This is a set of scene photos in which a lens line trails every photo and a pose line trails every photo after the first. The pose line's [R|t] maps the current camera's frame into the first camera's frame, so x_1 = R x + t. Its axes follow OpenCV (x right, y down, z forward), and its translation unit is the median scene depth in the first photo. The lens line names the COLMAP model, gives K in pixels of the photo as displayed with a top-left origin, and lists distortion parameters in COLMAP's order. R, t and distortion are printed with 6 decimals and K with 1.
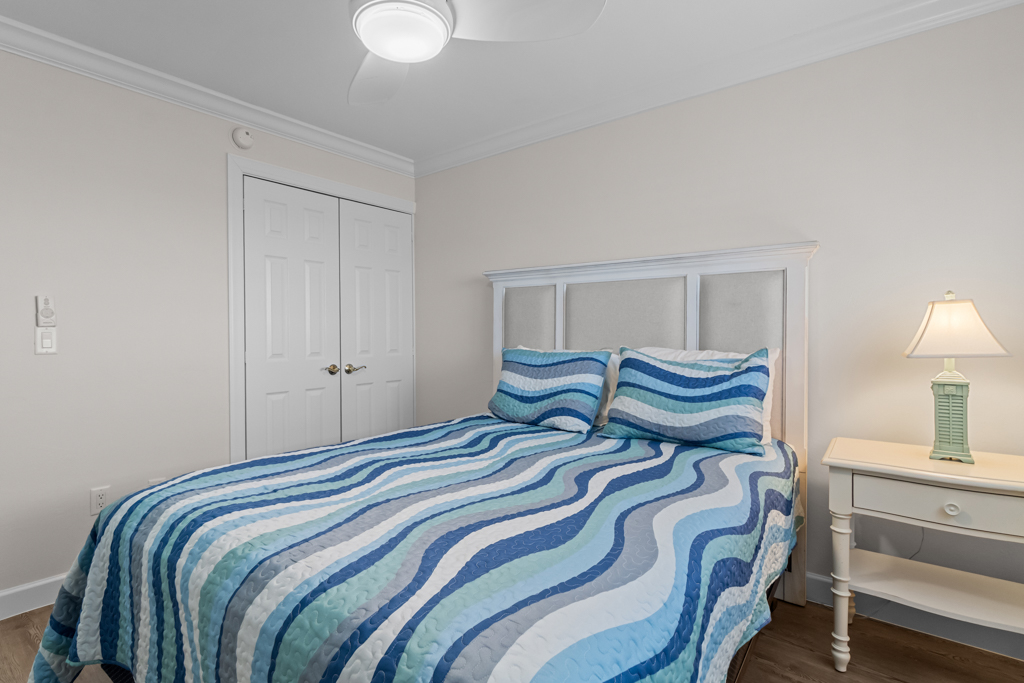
lens RADIAL K [[503.2, 0, 497.6], [0, 503.2, 327.4], [0, 0, 1]] dist [-0.002018, -0.000987]
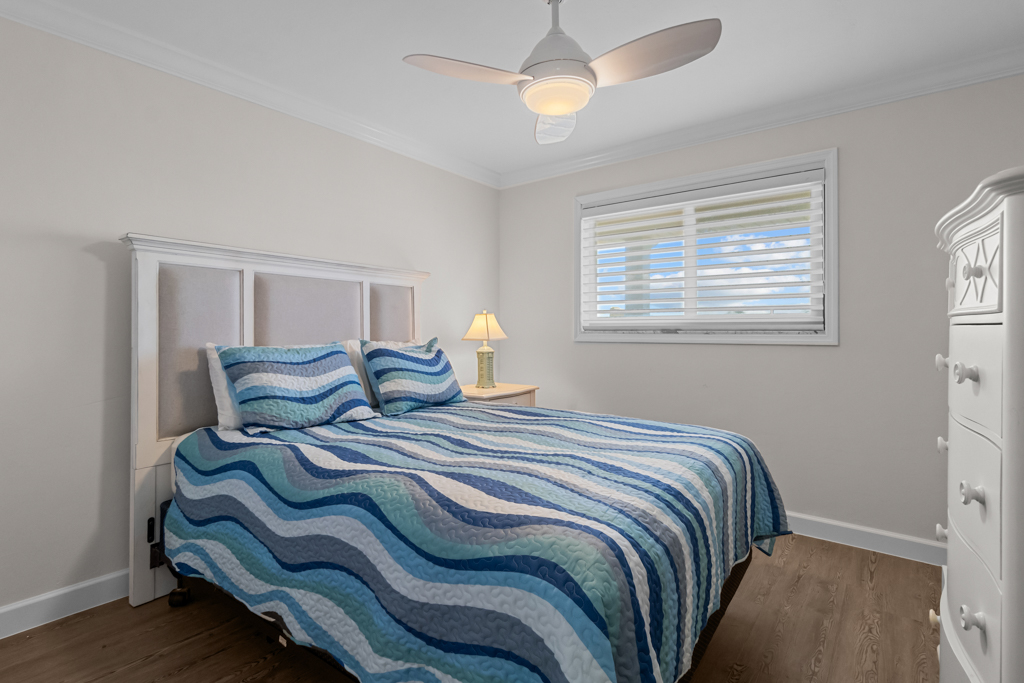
lens RADIAL K [[503.2, 0, 497.6], [0, 503.2, 327.4], [0, 0, 1]] dist [-0.002018, -0.000987]
pose [[-0.003447, 0.001375, 0.999993, -0.872371], [-0.019854, 0.999802, -0.001443, 0.004772], [-0.999797, -0.019859, -0.003419, 0.667796]]
